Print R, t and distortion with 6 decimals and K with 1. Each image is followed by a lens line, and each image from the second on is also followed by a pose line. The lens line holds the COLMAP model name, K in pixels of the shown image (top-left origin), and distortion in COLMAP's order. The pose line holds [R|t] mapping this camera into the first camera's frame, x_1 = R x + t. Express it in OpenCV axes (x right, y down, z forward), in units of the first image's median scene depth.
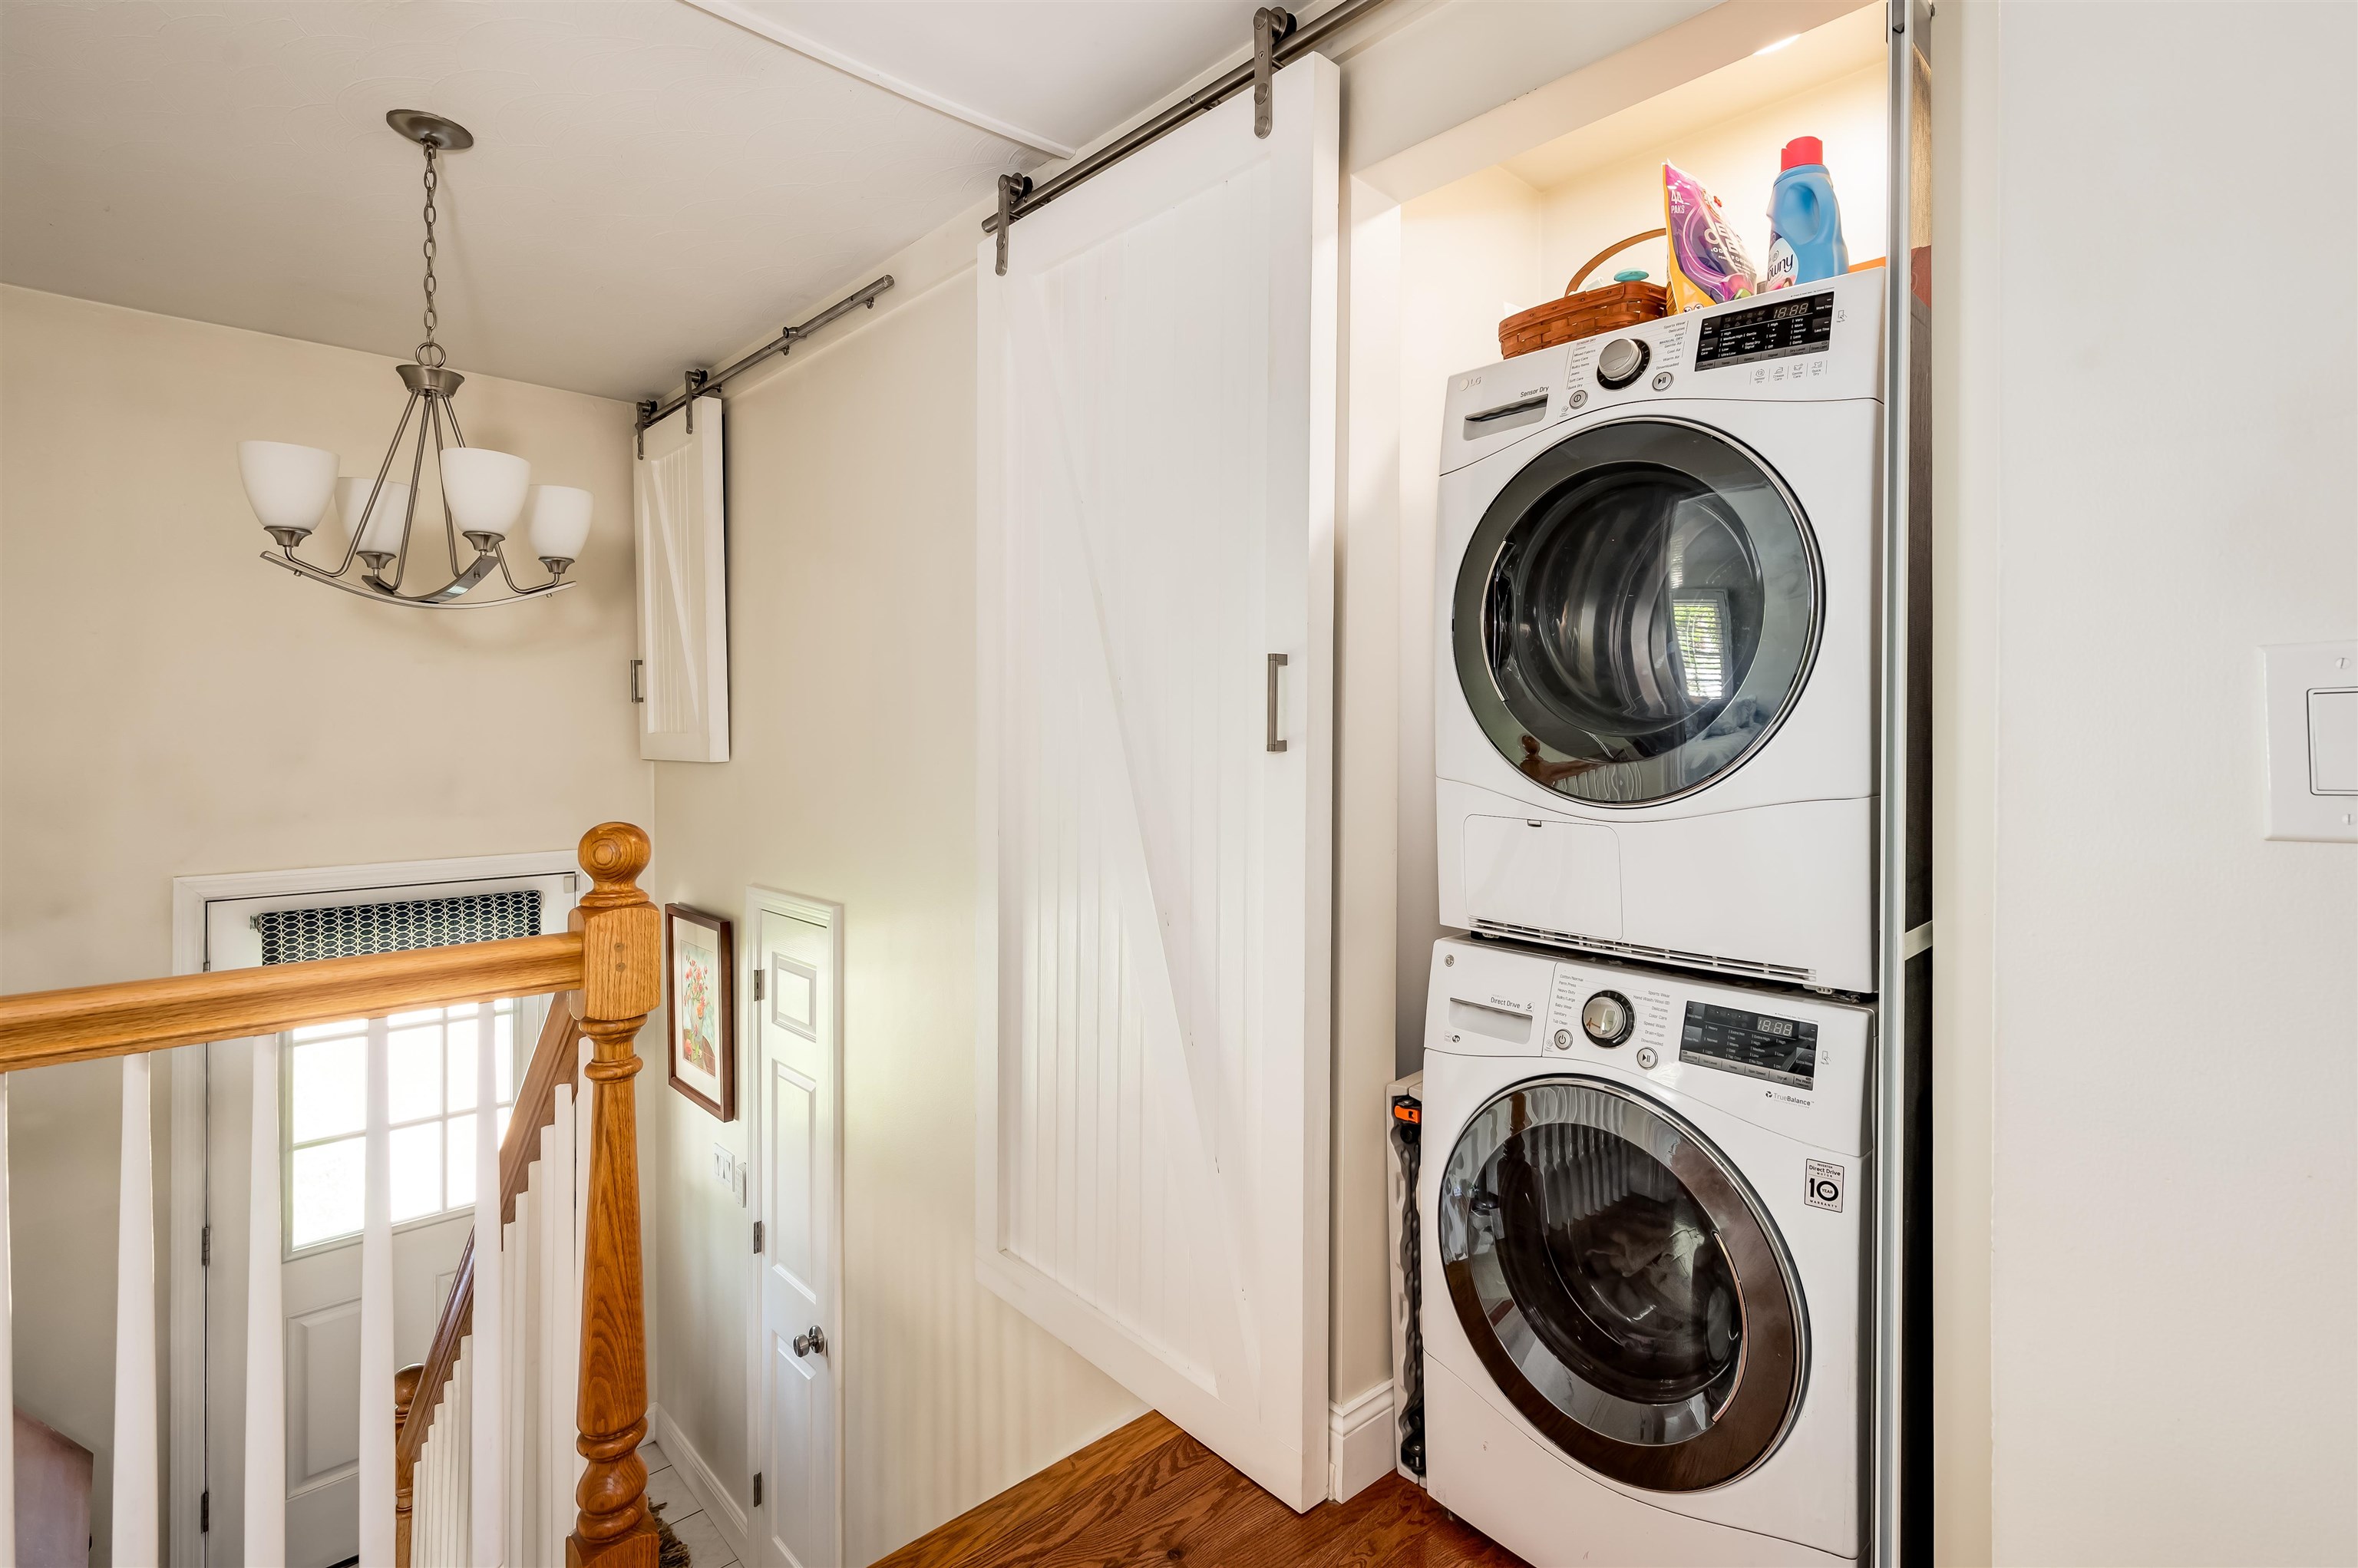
lens RADIAL K [[1120.0, 0, 1215.9], [0, 1120.0, 747.0], [0, 0, 1]] dist [-0.000961, -0.000248]
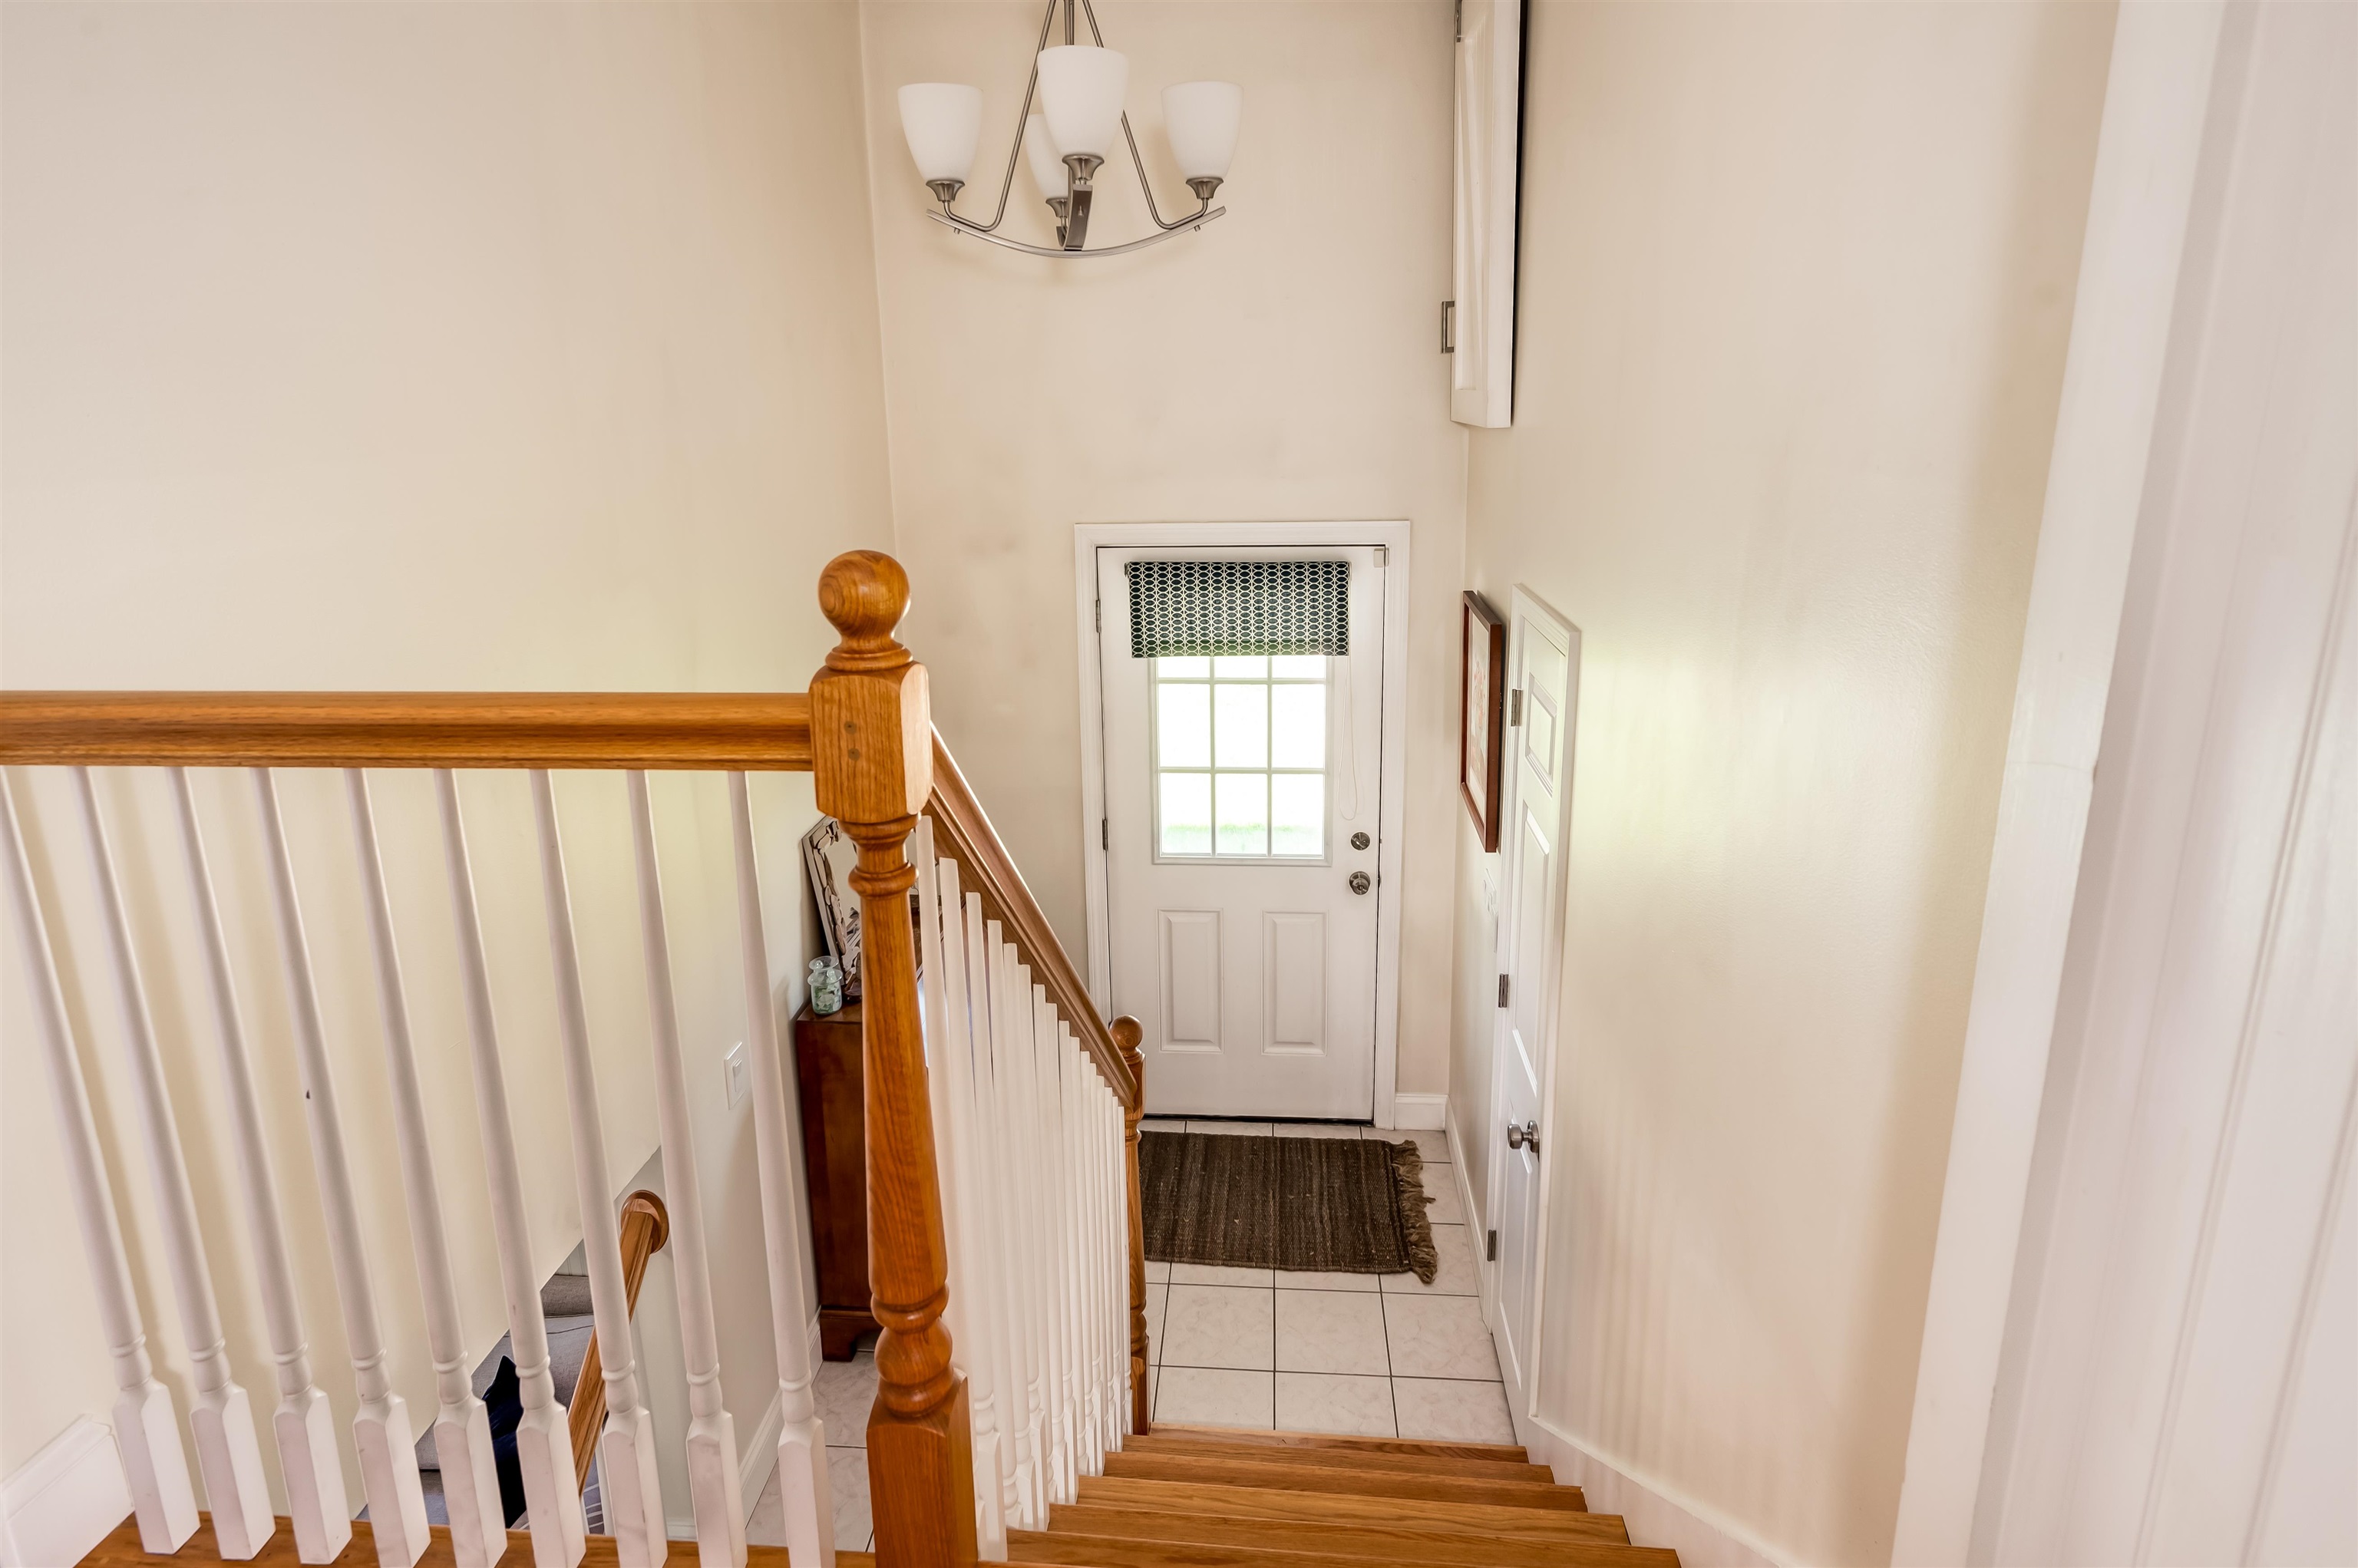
lens RADIAL K [[1205.2, 0, 1183.2], [0, 1205.2, 659.0], [0, 0, 1]] dist [0.001107, 0.000150]
pose [[0.667336, 0.154139, -0.728631, 0.062841], [0.006830, 0.977040, 0.212945, -0.010322], [0.744725, -0.147083, 0.650962, 0.253395]]
